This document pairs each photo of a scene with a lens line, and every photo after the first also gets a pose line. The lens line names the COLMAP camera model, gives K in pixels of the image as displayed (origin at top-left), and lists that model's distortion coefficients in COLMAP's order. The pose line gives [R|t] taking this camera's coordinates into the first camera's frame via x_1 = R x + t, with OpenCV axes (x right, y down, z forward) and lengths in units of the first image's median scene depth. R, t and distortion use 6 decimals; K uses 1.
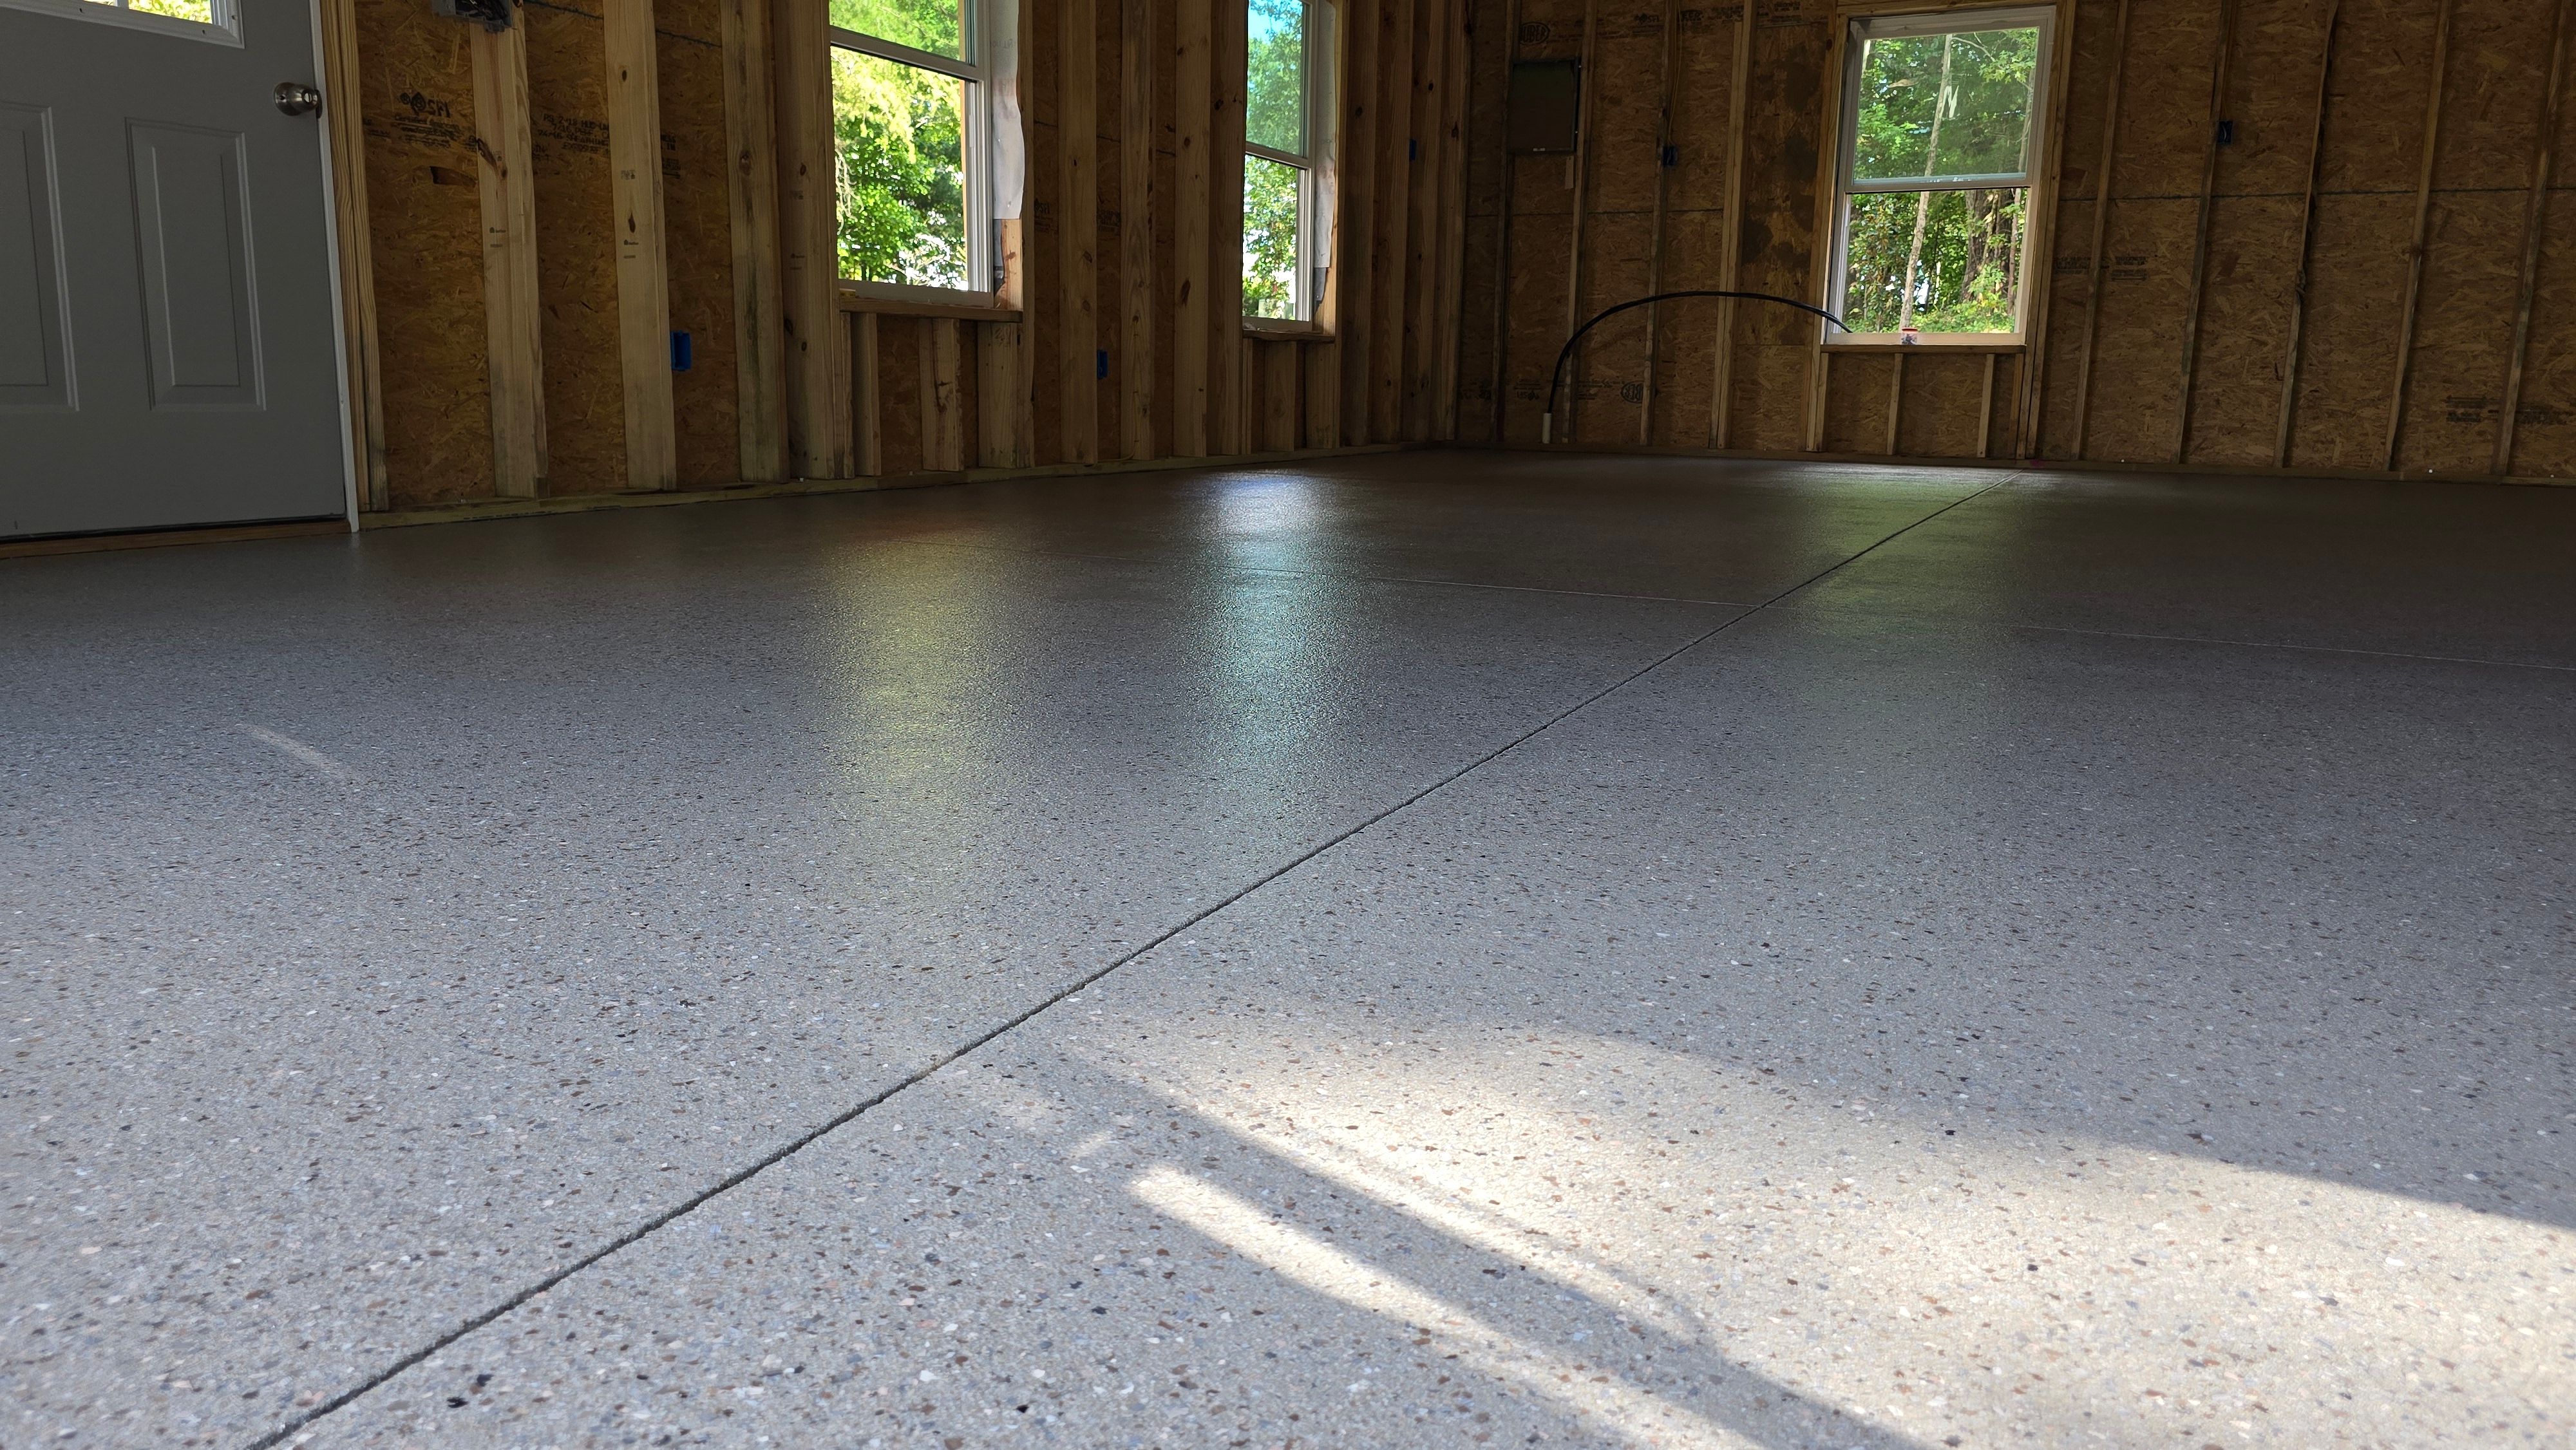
lens RADIAL K [[1754.3, 0, 1277.6], [0, 1754.3, 683.7], [0, 0, 1]] dist [0.059187, -0.065426]
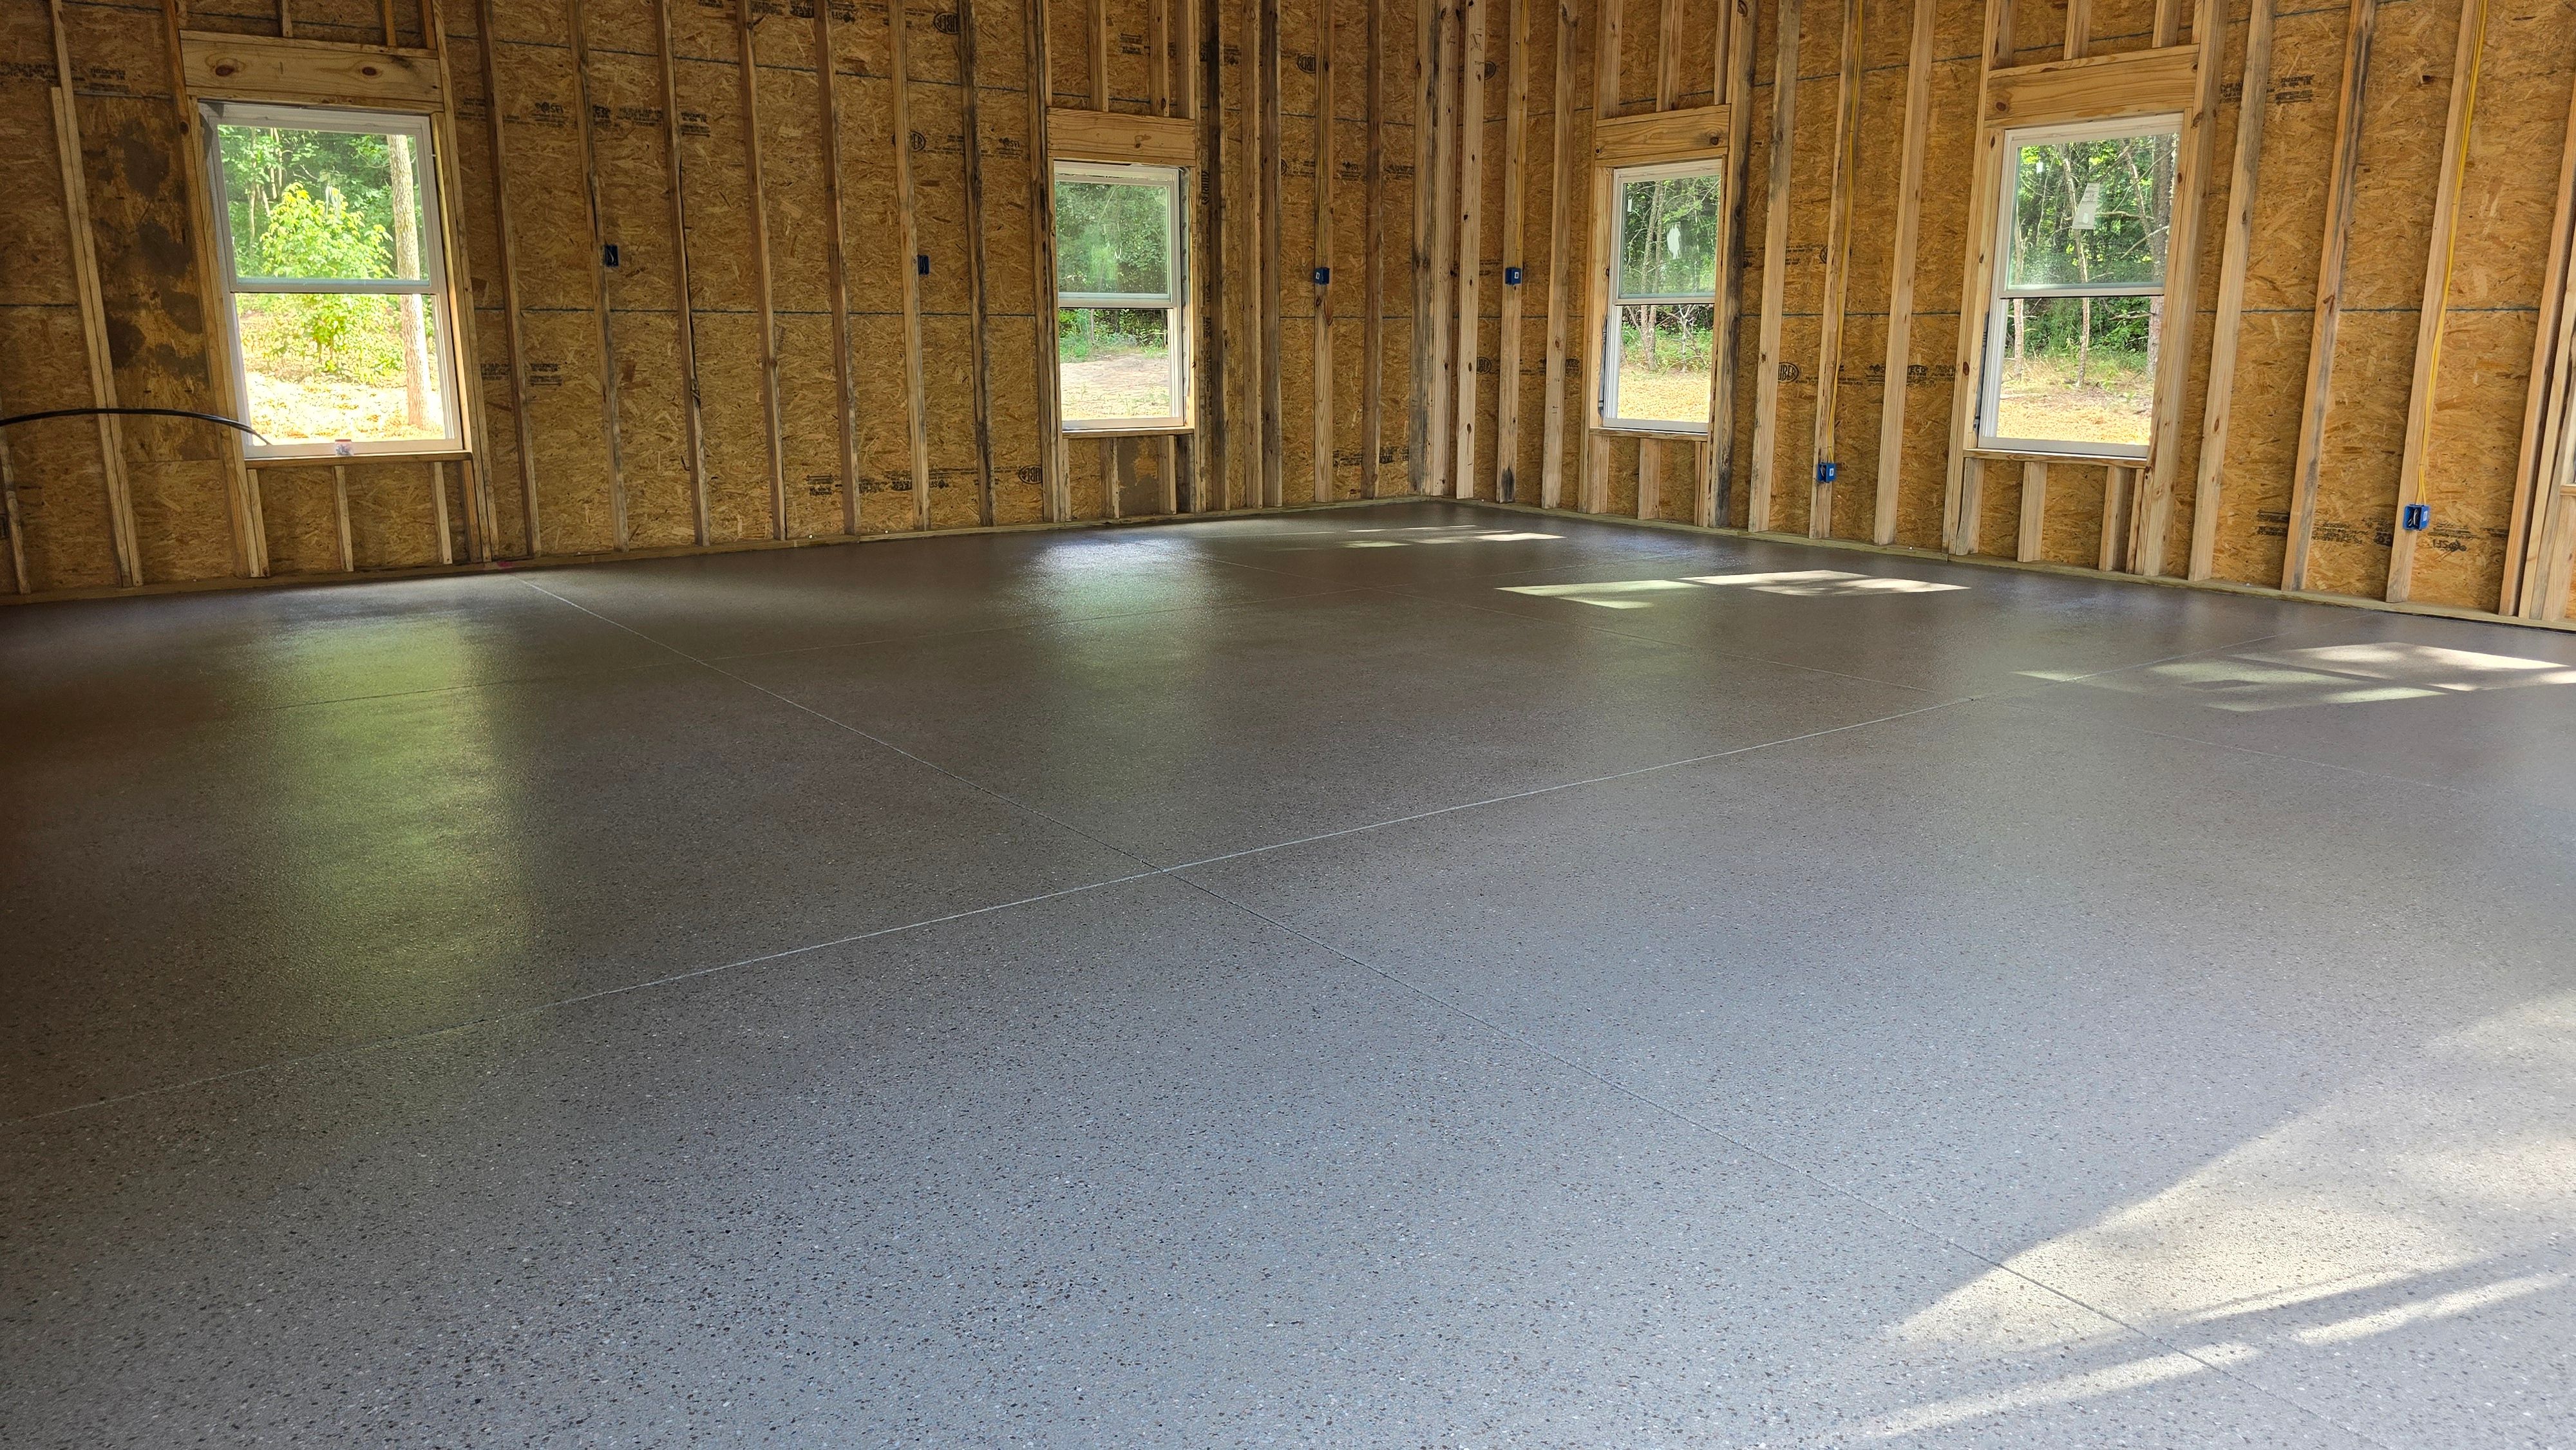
lens RADIAL K [[1754.3, 0, 1307.2], [0, 1754.3, 702.4], [0, 0, 1]] dist [0.059187, -0.065426]
pose [[0.430764, -0.206764, 0.878459, -0.326656], [0.163019, 0.975215, 0.149599, -0.137908], [-0.887619, 0.078764, 0.453794, 0.135864]]
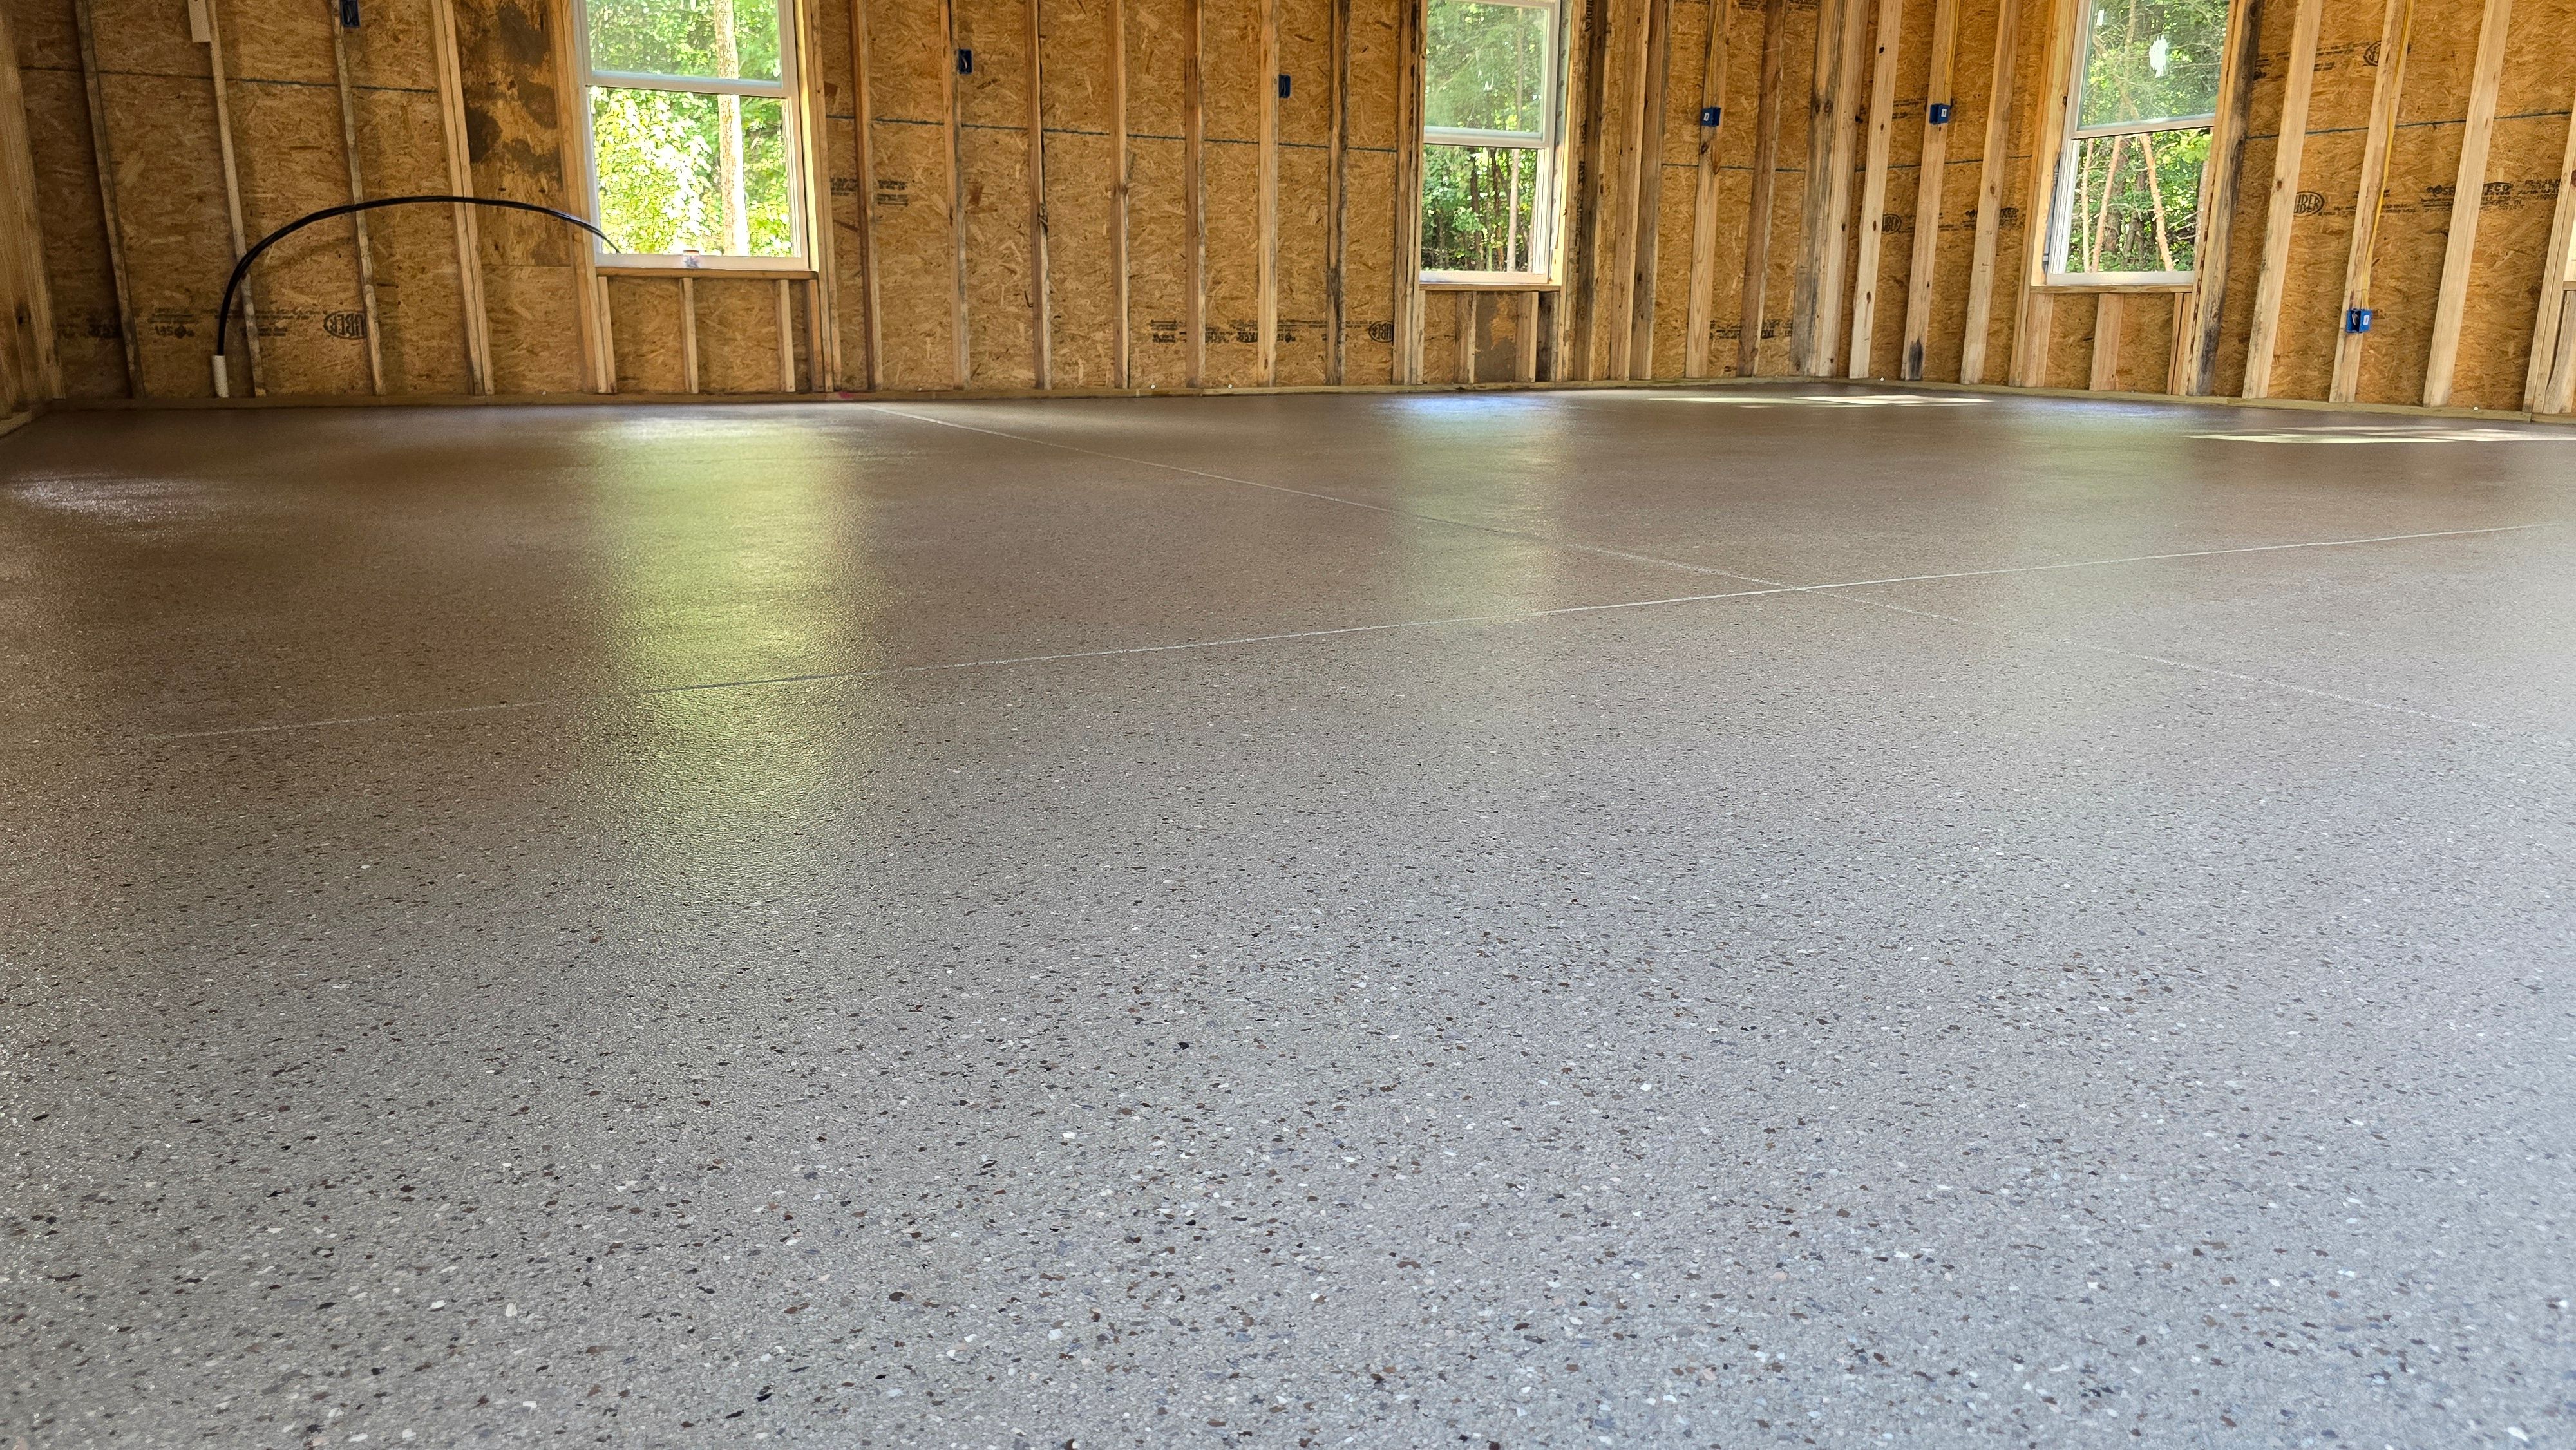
lens RADIAL K [[1754.3, 0, 1263.2], [0, 1754.3, 732.2], [0, 0, 1]] dist [0.059187, -0.065426]
pose [[0.568901, -0.207126, 0.795896, -0.274639], [0.145585, 0.977845, 0.150414, -0.062418], [-0.809417, 0.030299, 0.586452, 0.284029]]
